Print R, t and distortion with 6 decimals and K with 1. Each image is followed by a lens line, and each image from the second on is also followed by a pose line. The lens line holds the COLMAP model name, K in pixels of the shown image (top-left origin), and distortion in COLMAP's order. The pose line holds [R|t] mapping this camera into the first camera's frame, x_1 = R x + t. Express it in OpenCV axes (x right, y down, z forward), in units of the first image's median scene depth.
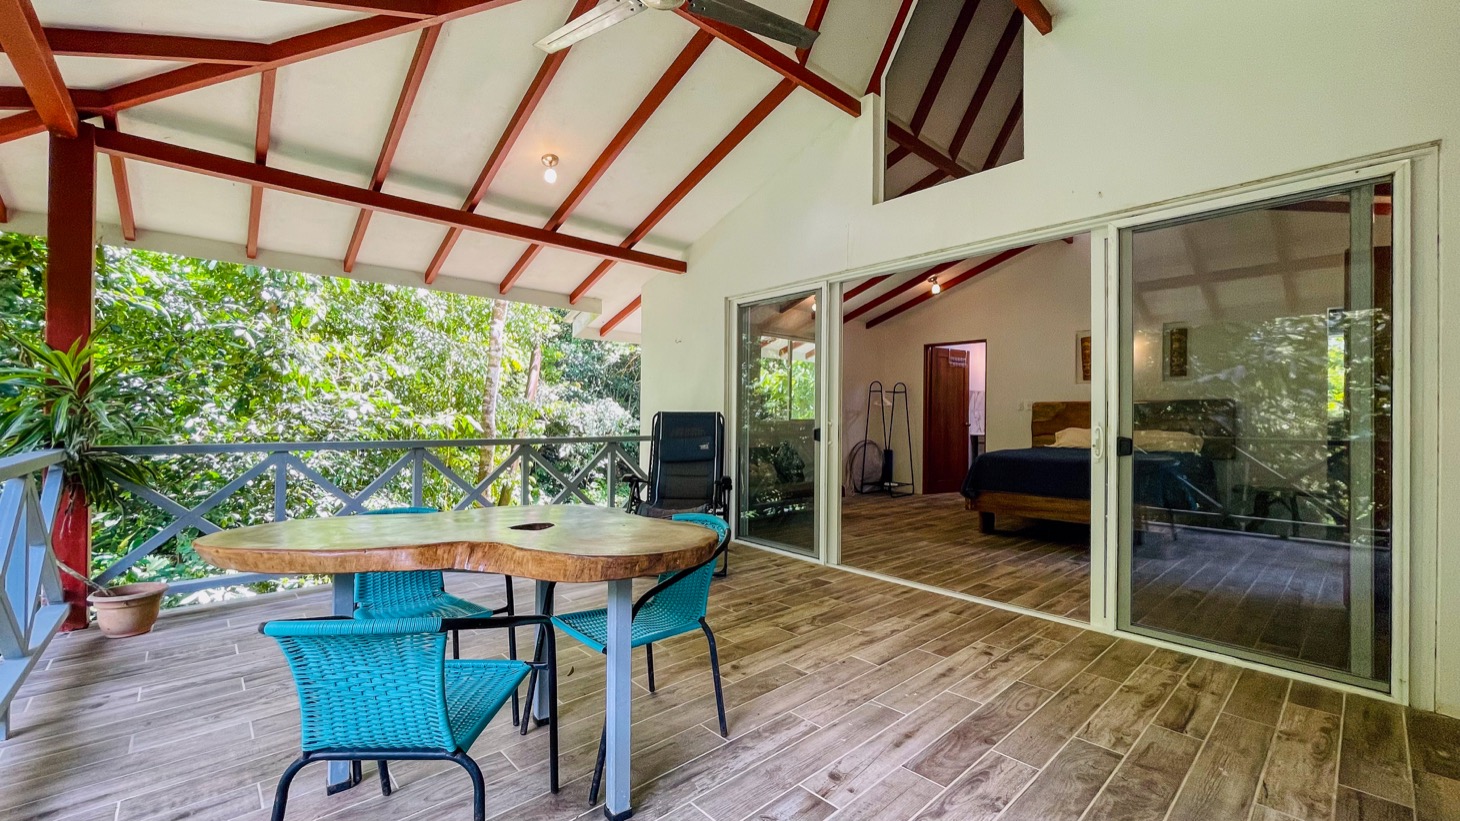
lens RADIAL K [[582.3, 0, 732.4], [0, 582.3, 412.7], [0, 0, 1]] dist [0.001006, -0.000053]
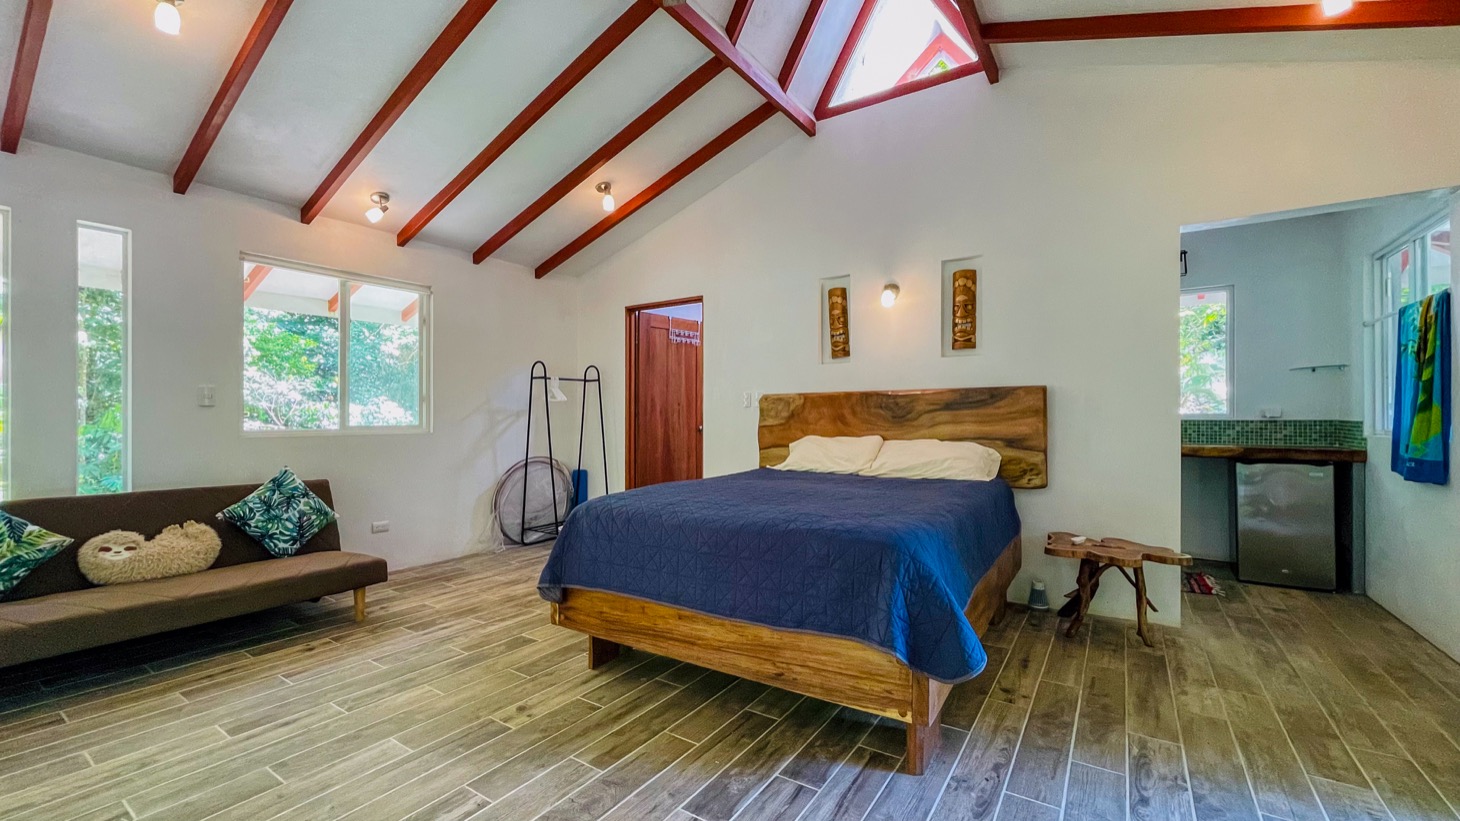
lens RADIAL K [[582.3, 0, 728.2], [0, 582.3, 412.7], [0, 0, 1]] dist [0.001006, -0.000053]
pose [[0.974943, -0.009543, 0.222249, 0.330894], [0.009186, 0.999954, 0.002639, -0.000387], [-0.222264, -0.000532, 0.974986, 0.393359]]
